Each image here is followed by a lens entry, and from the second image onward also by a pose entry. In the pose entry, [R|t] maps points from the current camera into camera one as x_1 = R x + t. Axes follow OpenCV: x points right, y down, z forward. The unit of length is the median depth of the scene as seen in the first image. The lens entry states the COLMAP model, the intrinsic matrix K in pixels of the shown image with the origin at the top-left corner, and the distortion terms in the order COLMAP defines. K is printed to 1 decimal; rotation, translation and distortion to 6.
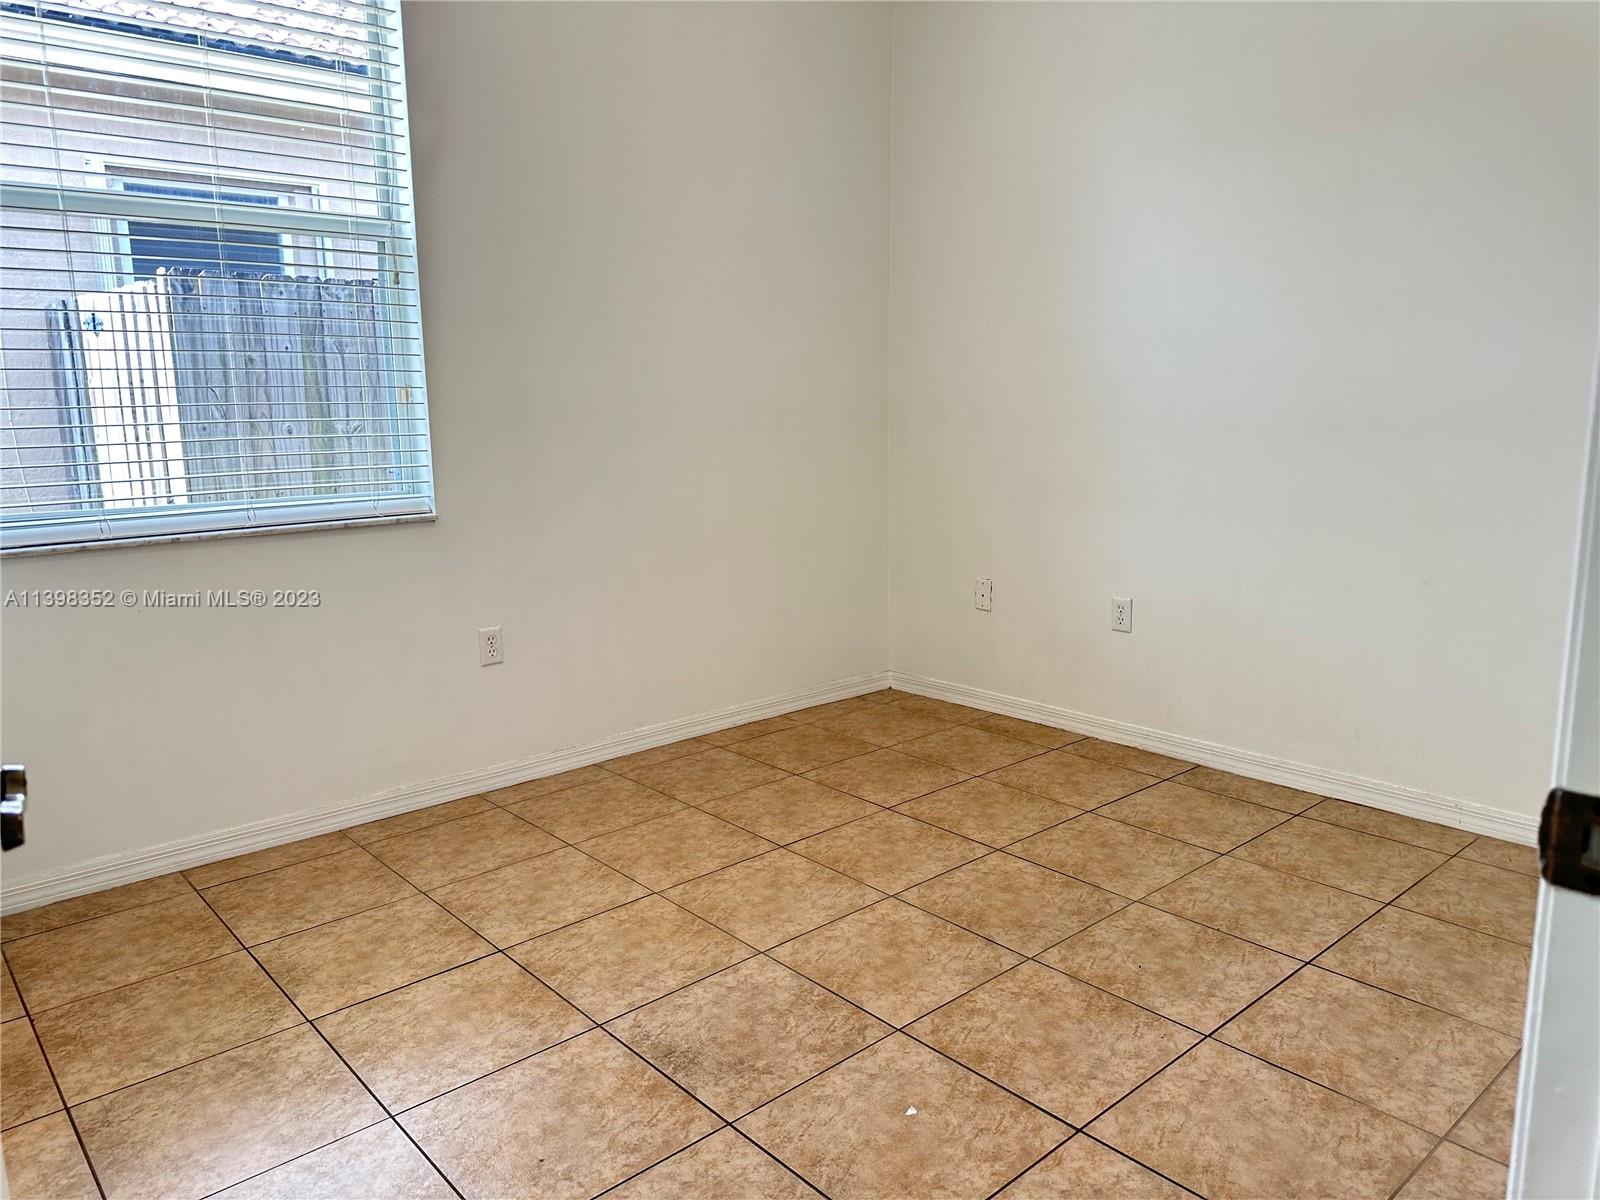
lens RADIAL K [[1123.6, 0, 811.2], [0, 1123.6, 590.4], [0, 0, 1]] dist [0.083951, -0.105928]
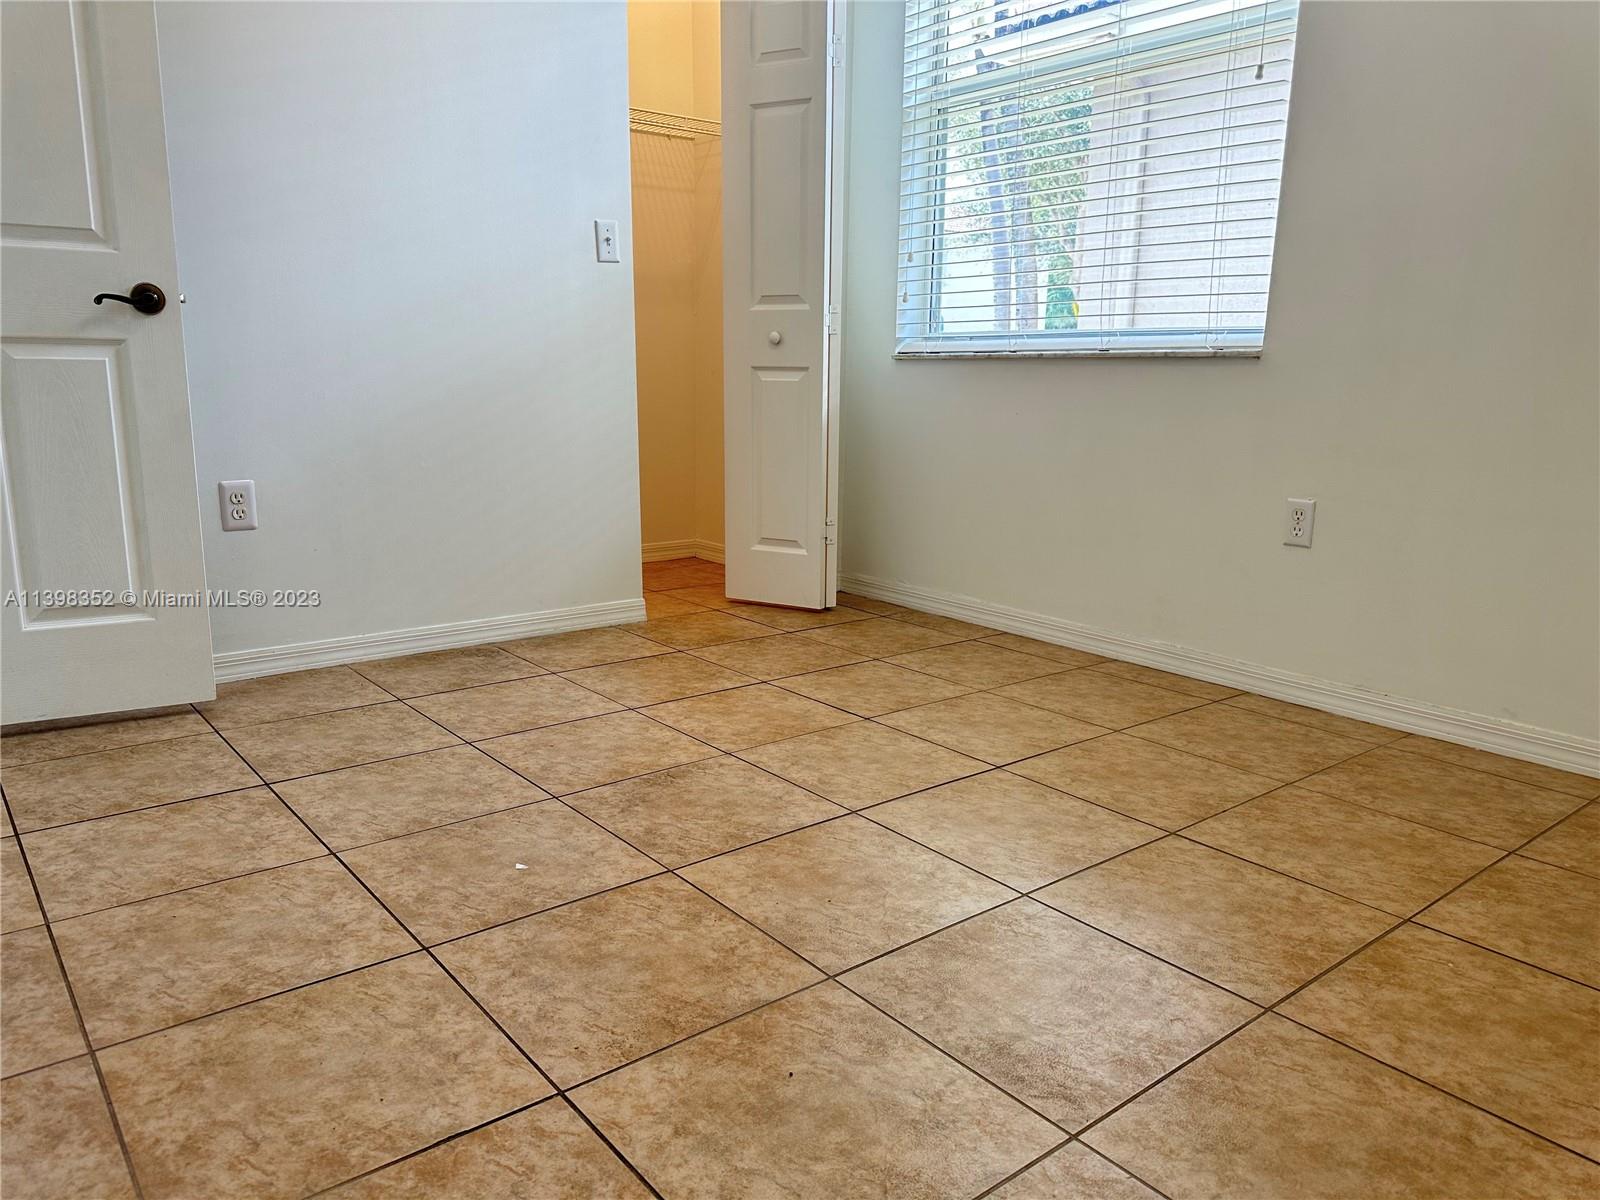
lens RADIAL K [[1123.6, 0, 799.5], [0, 1123.6, 604.9], [0, 0, 1]] dist [0.083951, -0.105928]
pose [[-0.047531, 0.222472, -0.973780, 0.555417], [-0.189561, 0.955157, 0.227470, -0.012320], [0.980718, 0.195402, -0.003227, 0.688443]]
